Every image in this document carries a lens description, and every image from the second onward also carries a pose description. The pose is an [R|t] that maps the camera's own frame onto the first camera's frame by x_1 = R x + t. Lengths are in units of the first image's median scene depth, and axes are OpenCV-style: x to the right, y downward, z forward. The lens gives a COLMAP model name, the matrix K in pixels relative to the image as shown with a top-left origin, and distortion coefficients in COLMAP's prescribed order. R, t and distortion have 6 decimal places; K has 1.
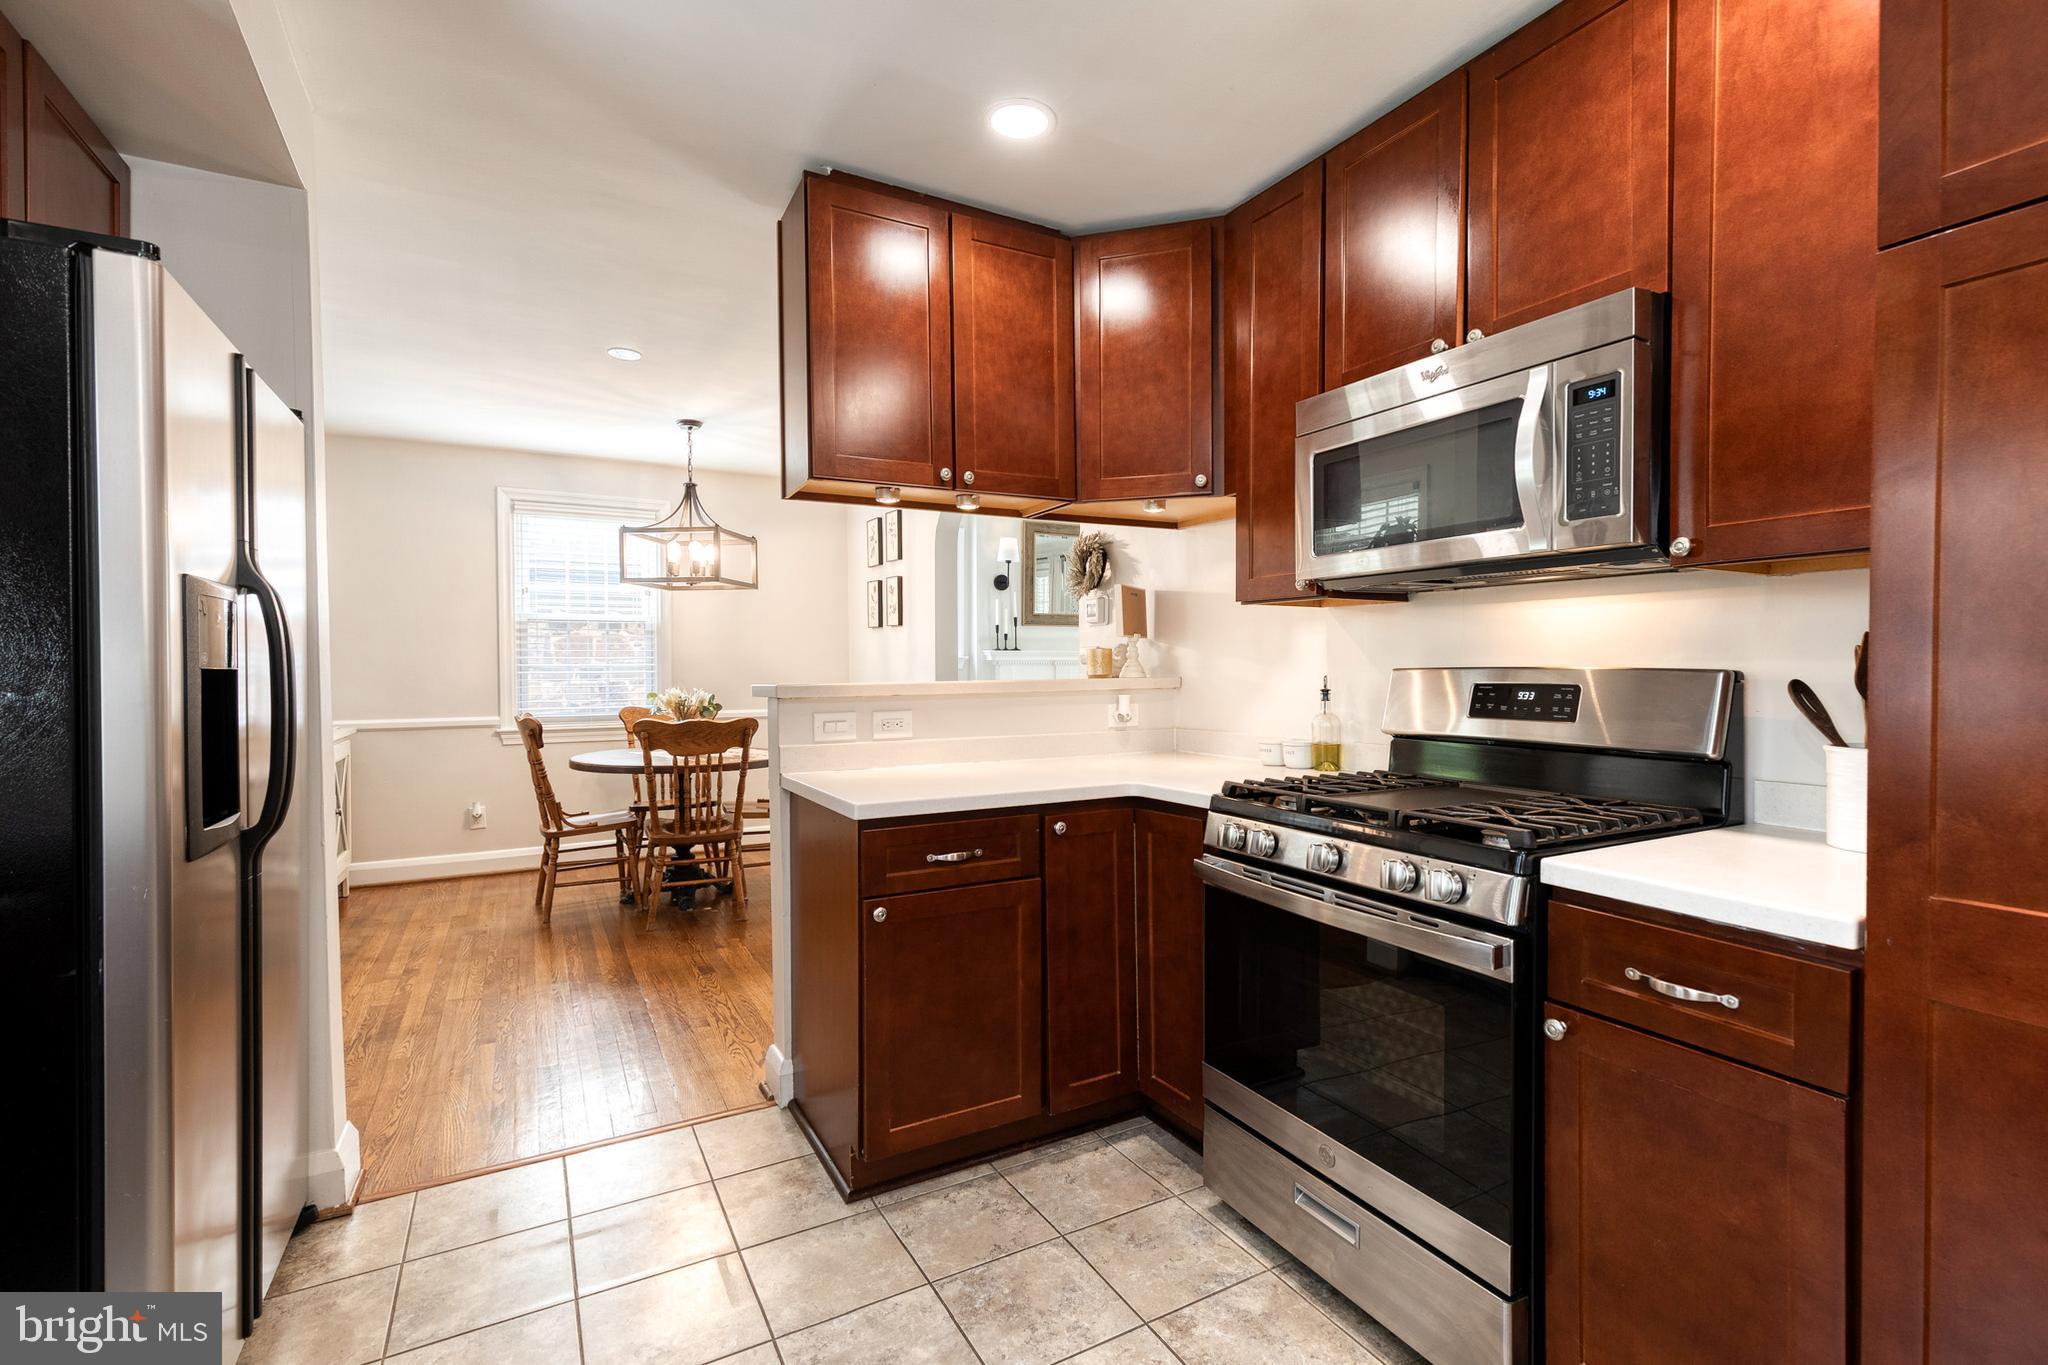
lens RADIAL K [[932.1, 0, 1025.7], [0, 932.1, 680.6], [0, 0, 1]] dist [0.029282, -0.000110]
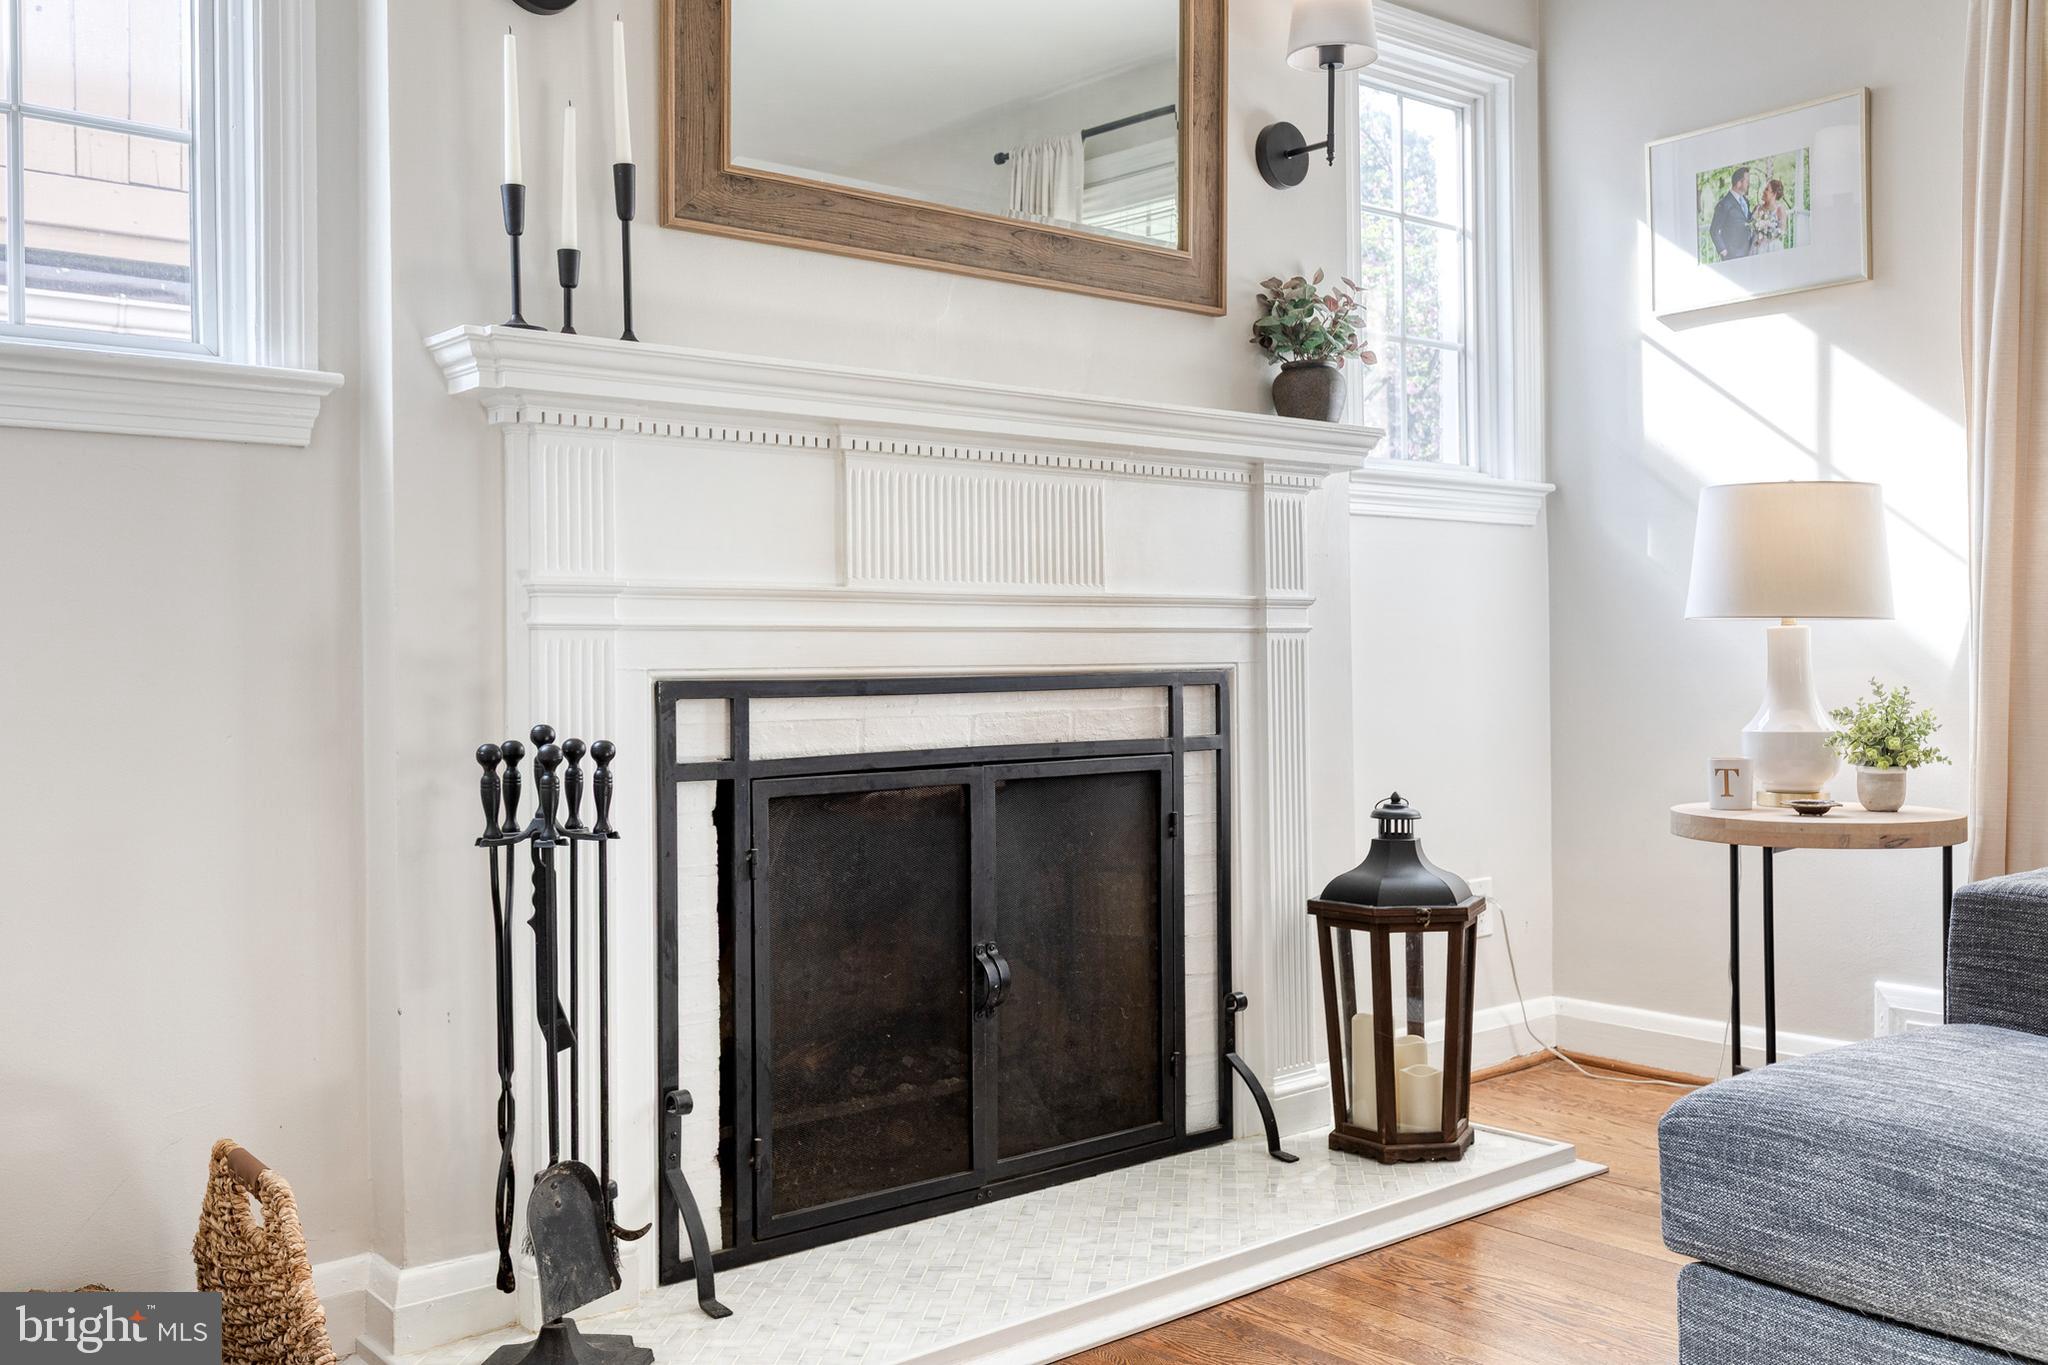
lens RADIAL K [[1774.7, 0, 1028.1], [0, 1774.7, 657.6], [0, 0, 1]] dist [-0.000263, -0.000803]
pose [[0.981840, -0.009633, 0.189468, -0.000257], [0.013977, 0.999669, -0.021603, 0.047937], [-0.189198, 0.023859, 0.981649, 0.883216]]
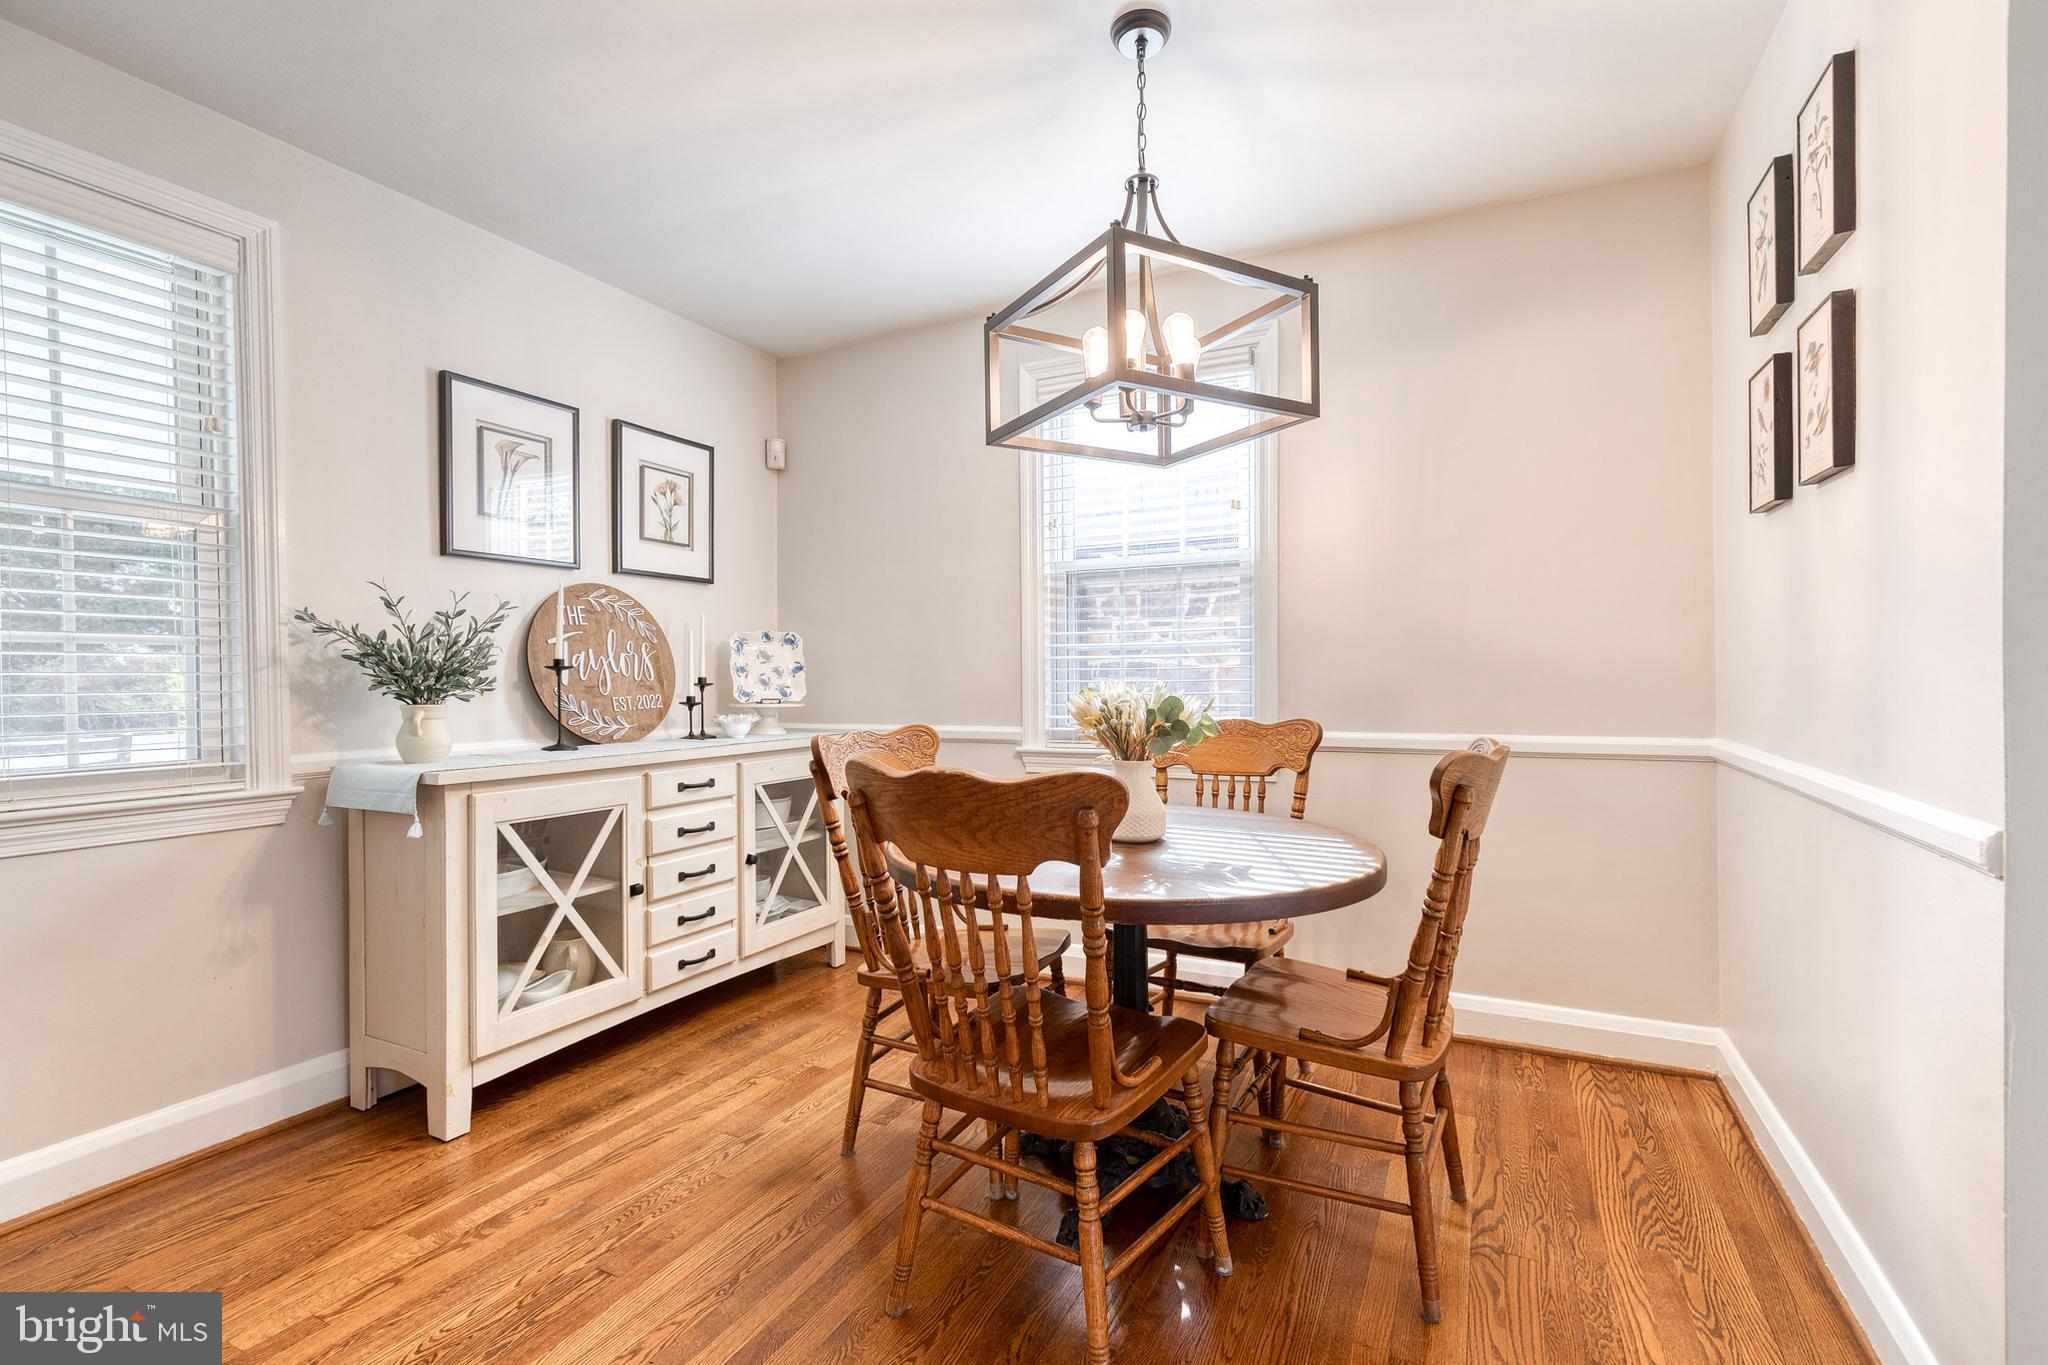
lens RADIAL K [[914.5, 0, 1045.9], [0, 914.5, 686.2], [0, 0, 1]] dist [0.003489, -0.000080]
pose [[0.585323, 0.005418, -0.810782, -0.054688], [-0.005878, 0.999980, 0.002439, 0.009647], [0.810779, 0.003338, 0.585343, 0.701665]]
